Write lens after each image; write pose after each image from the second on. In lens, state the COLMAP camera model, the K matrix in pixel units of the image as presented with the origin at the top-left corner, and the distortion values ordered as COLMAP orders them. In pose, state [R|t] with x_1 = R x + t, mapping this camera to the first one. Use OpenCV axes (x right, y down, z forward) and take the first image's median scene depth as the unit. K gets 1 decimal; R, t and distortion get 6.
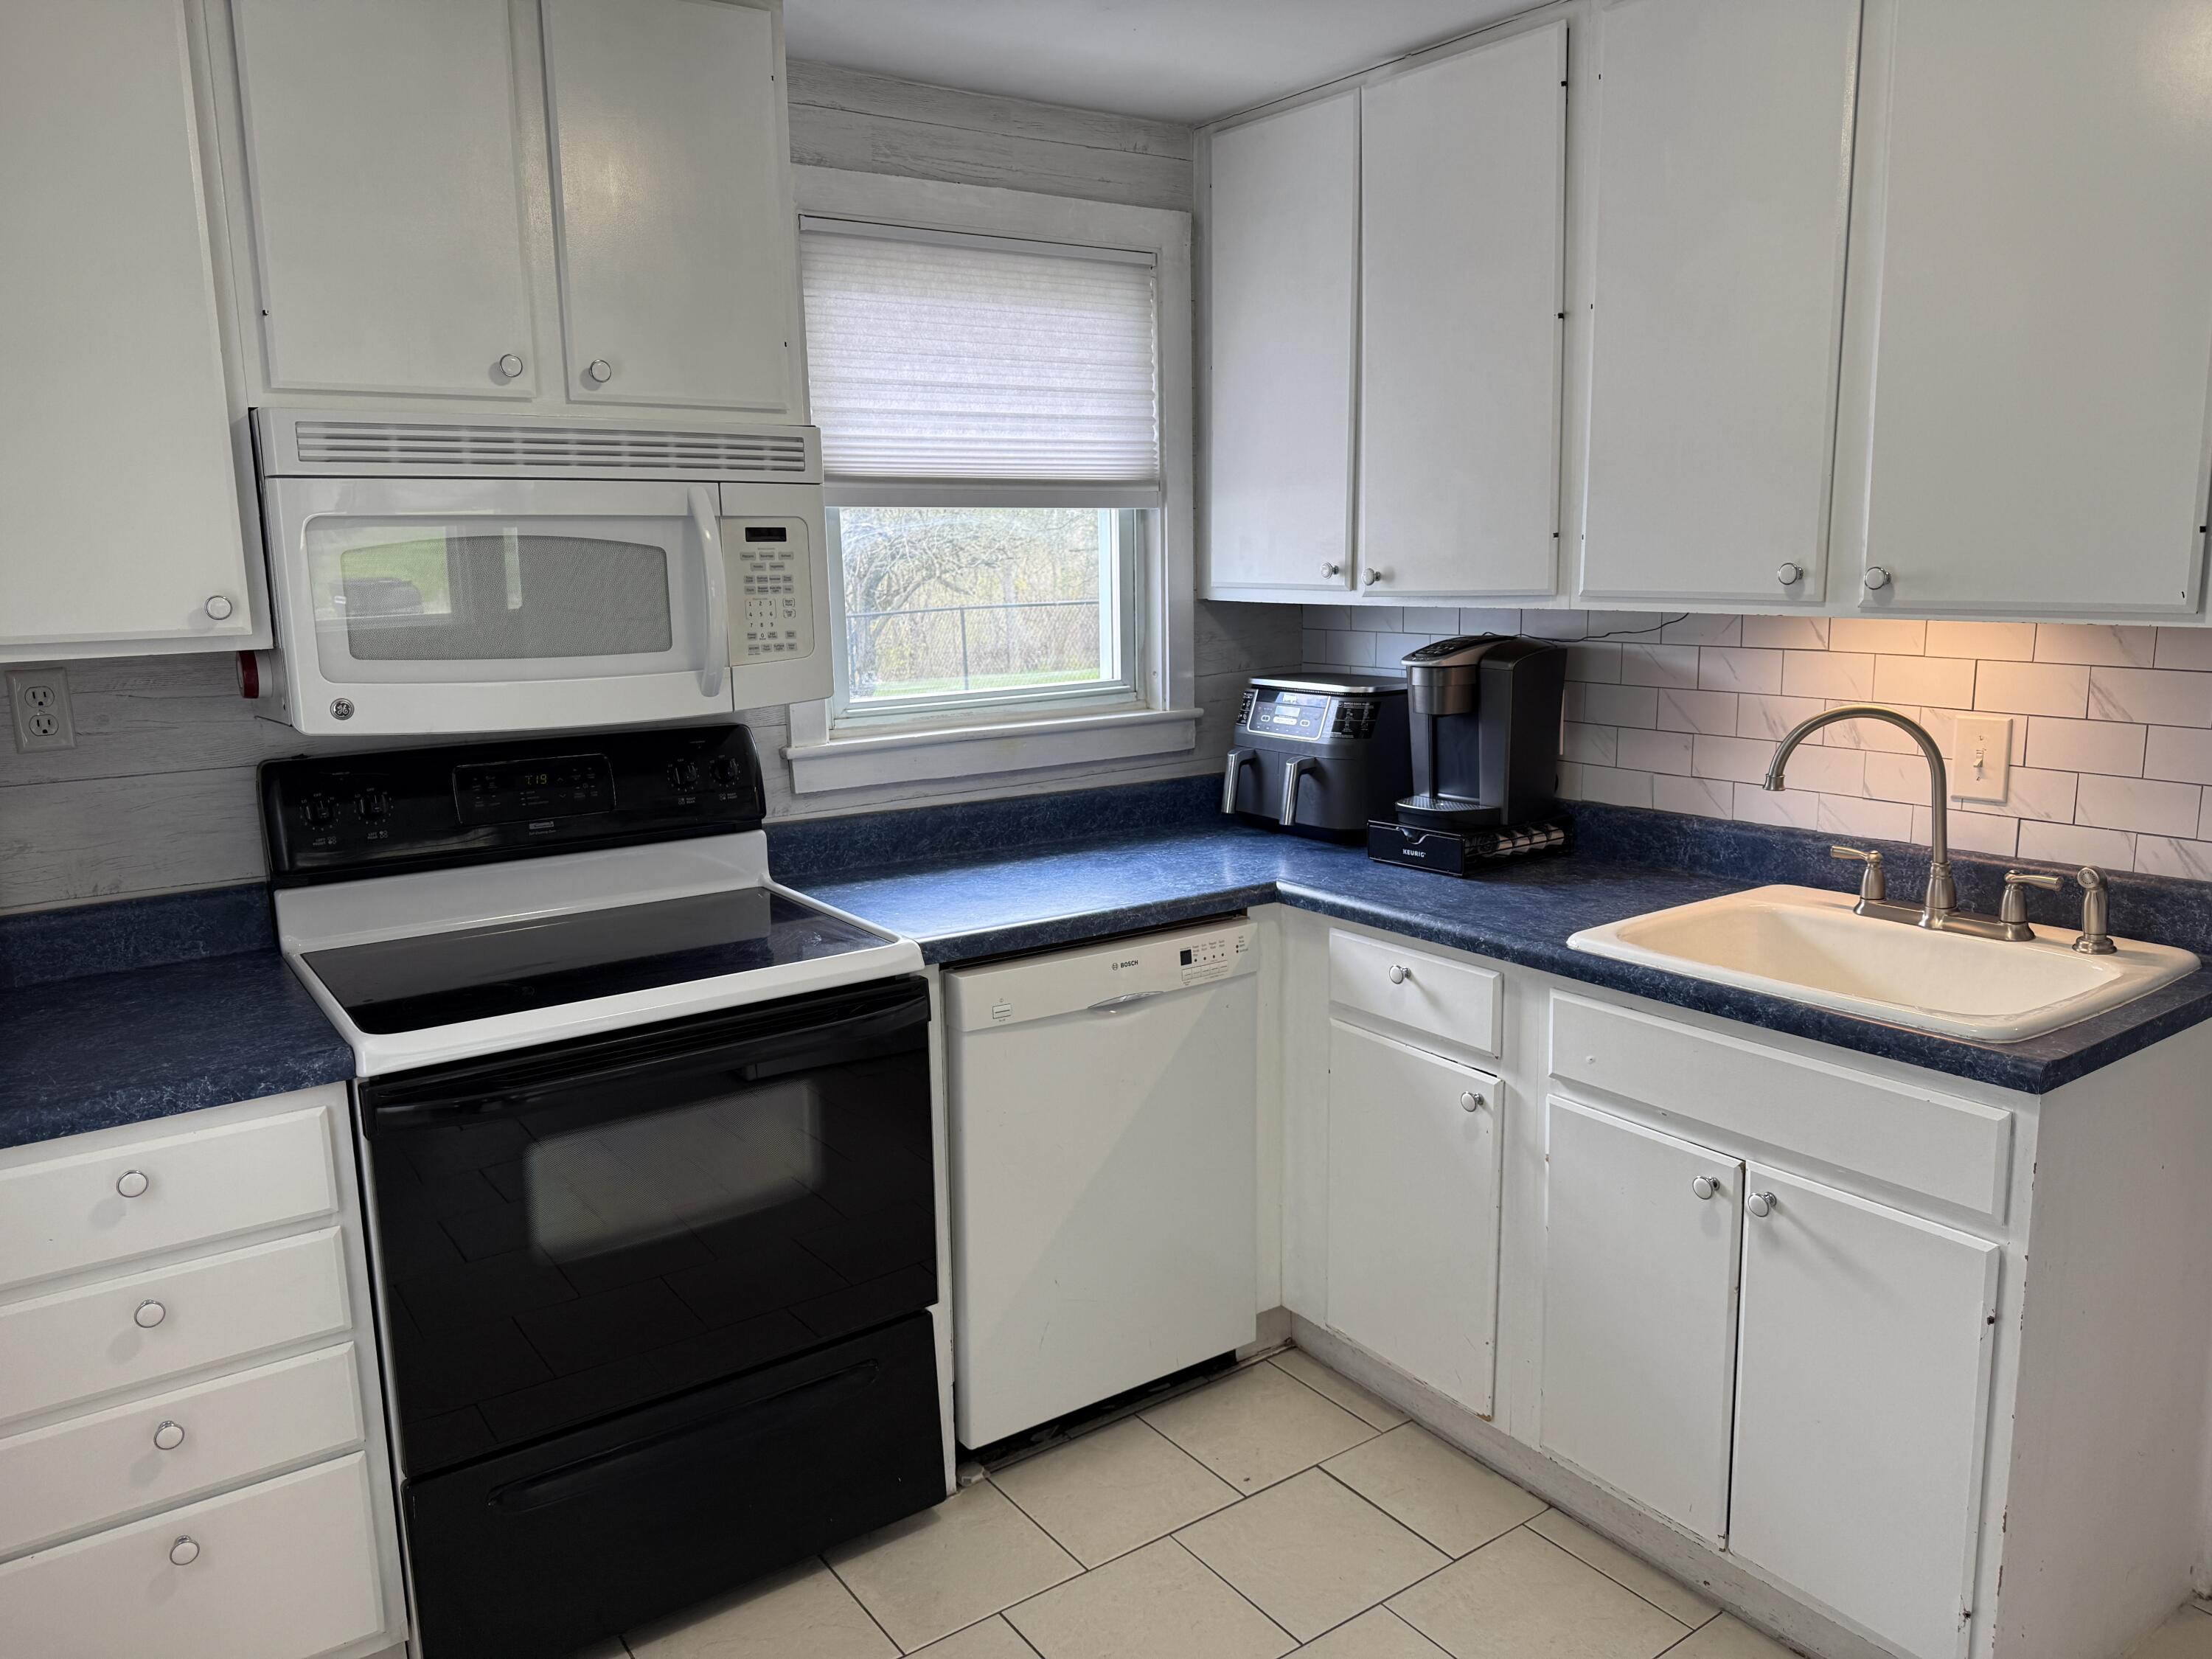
lens RADIAL K [[1564.1, 0, 1125.4], [0, 1564.1, 834.2], [0, 0, 1]] dist [0.071607, -0.091874]
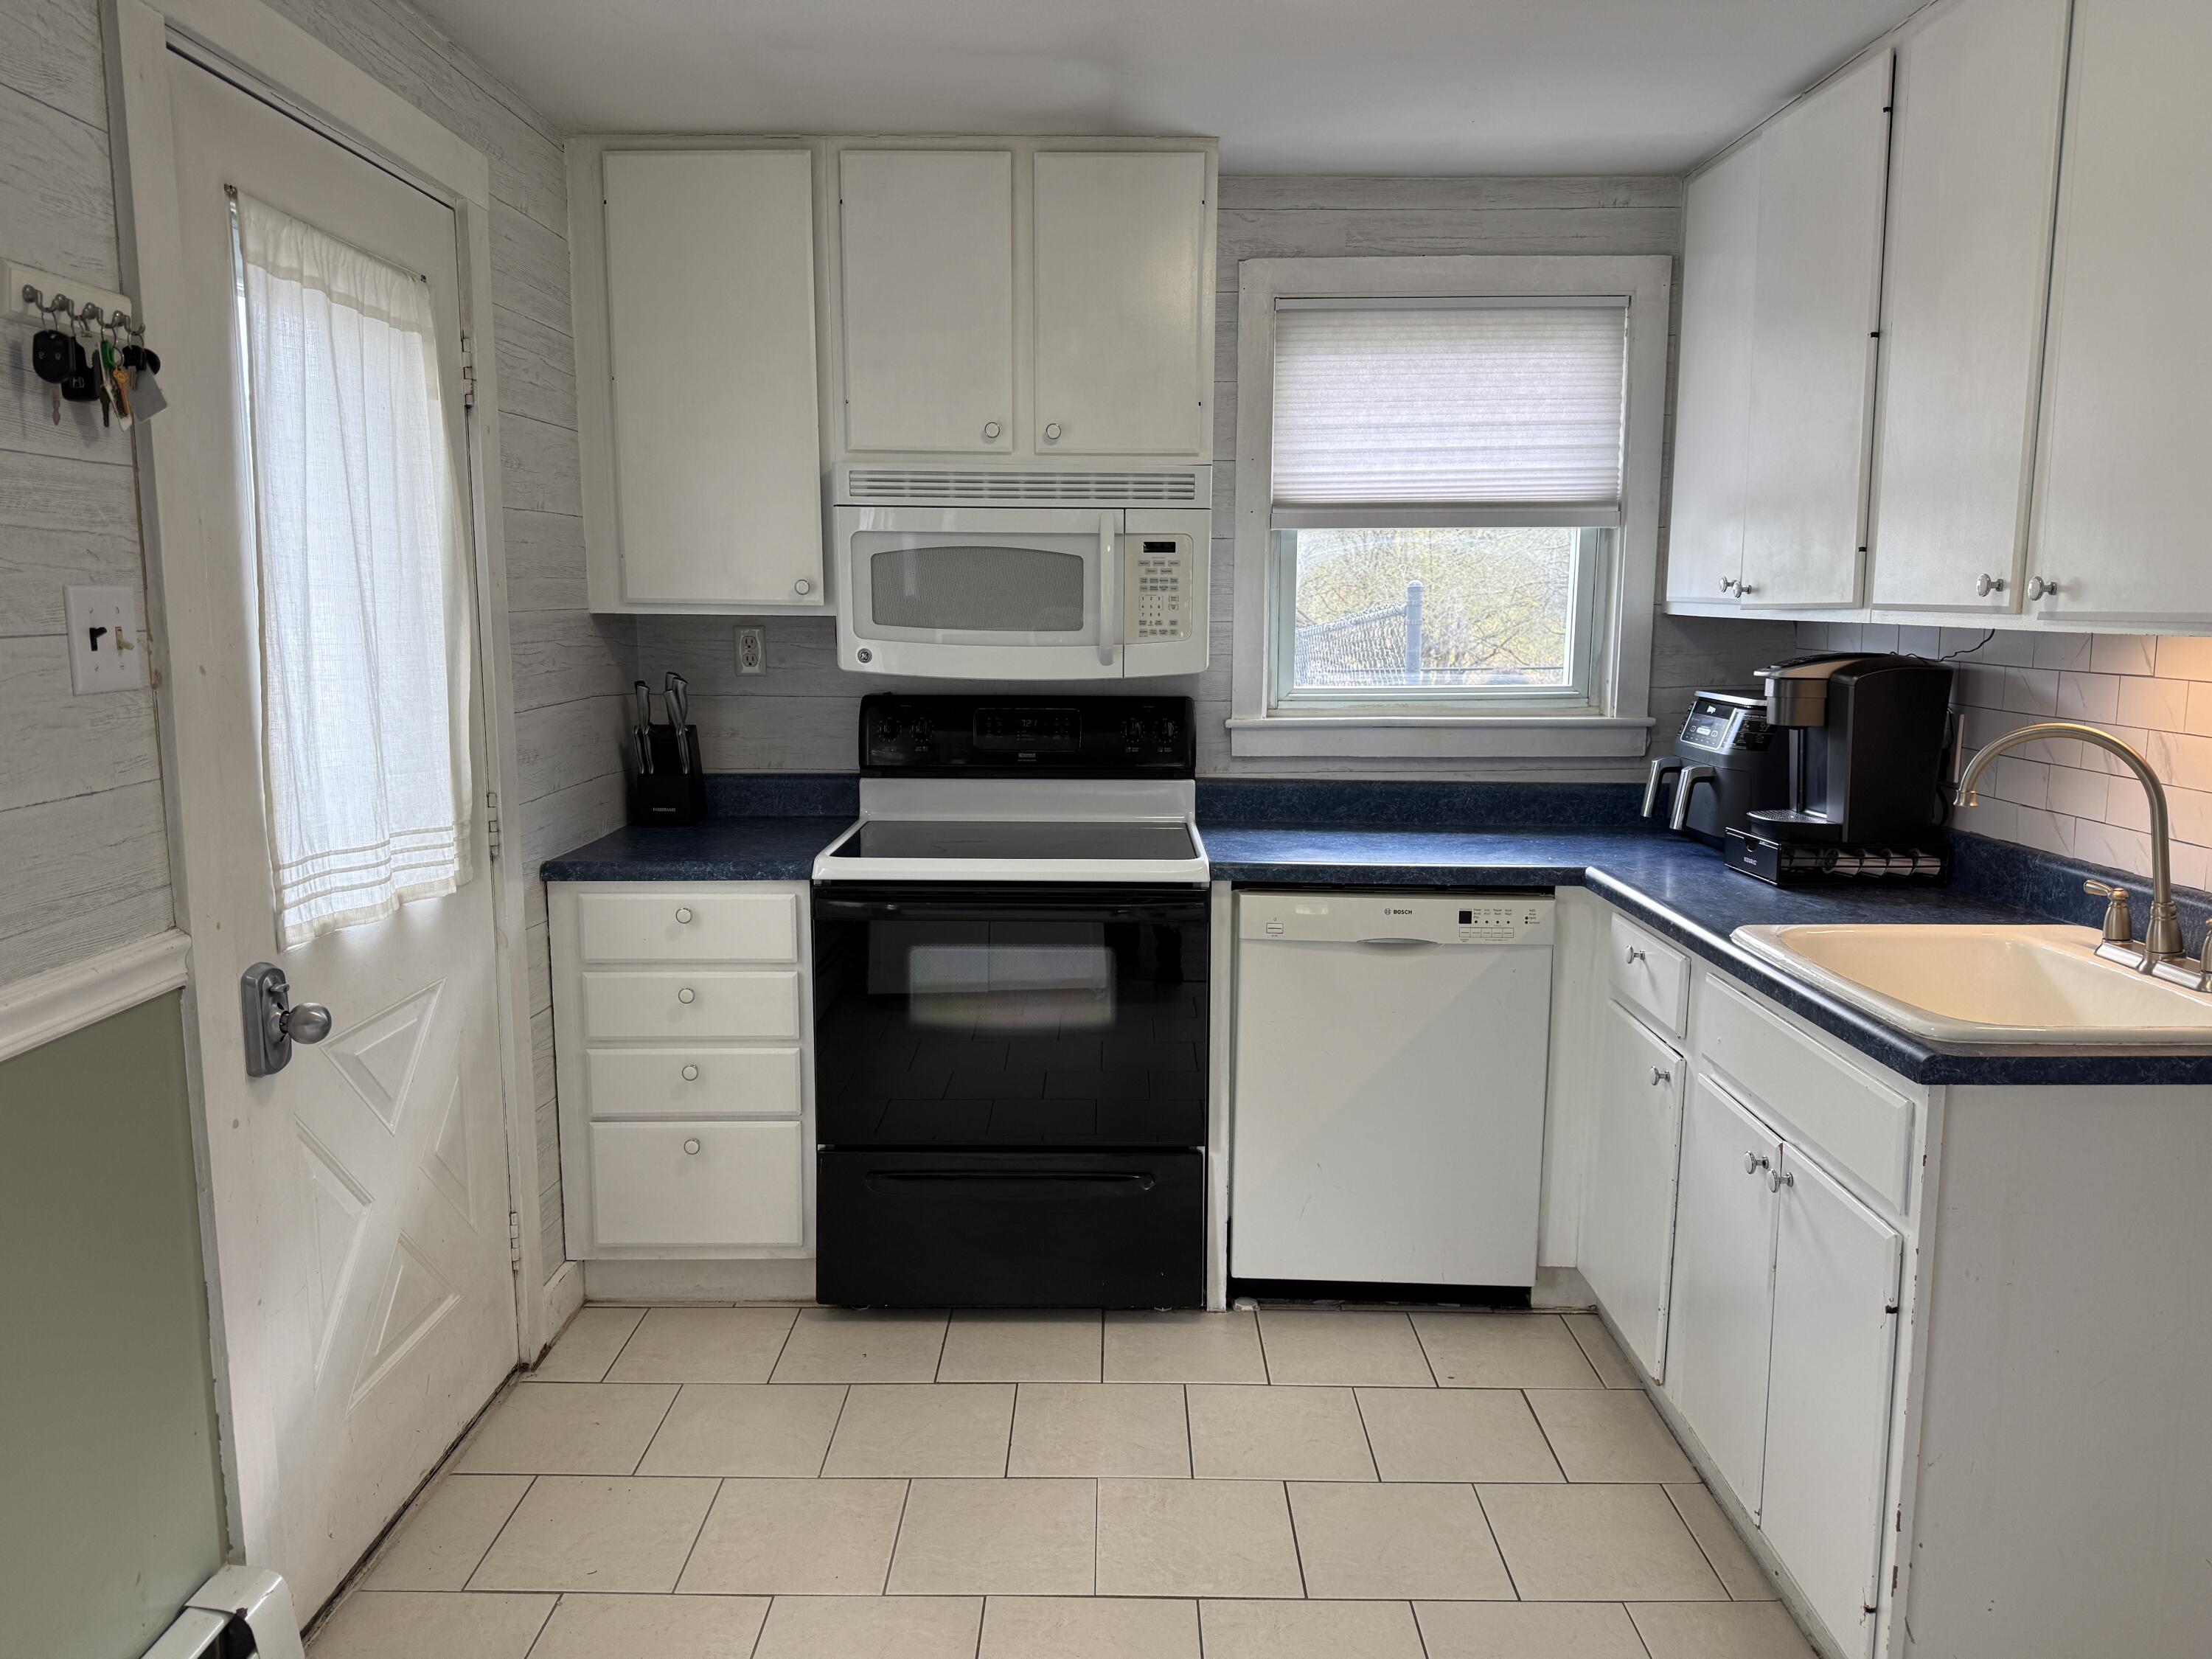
lens RADIAL K [[1564.1, 0, 1091.0], [0, 1564.1, 841.2], [0, 0, 1]] dist [0.071607, -0.091874]
pose [[0.808641, 0.110592, -0.577814, 0.461142], [-0.123571, 0.992191, 0.016966, 0.037250], [0.575178, 0.057682, 0.815992, -0.093035]]
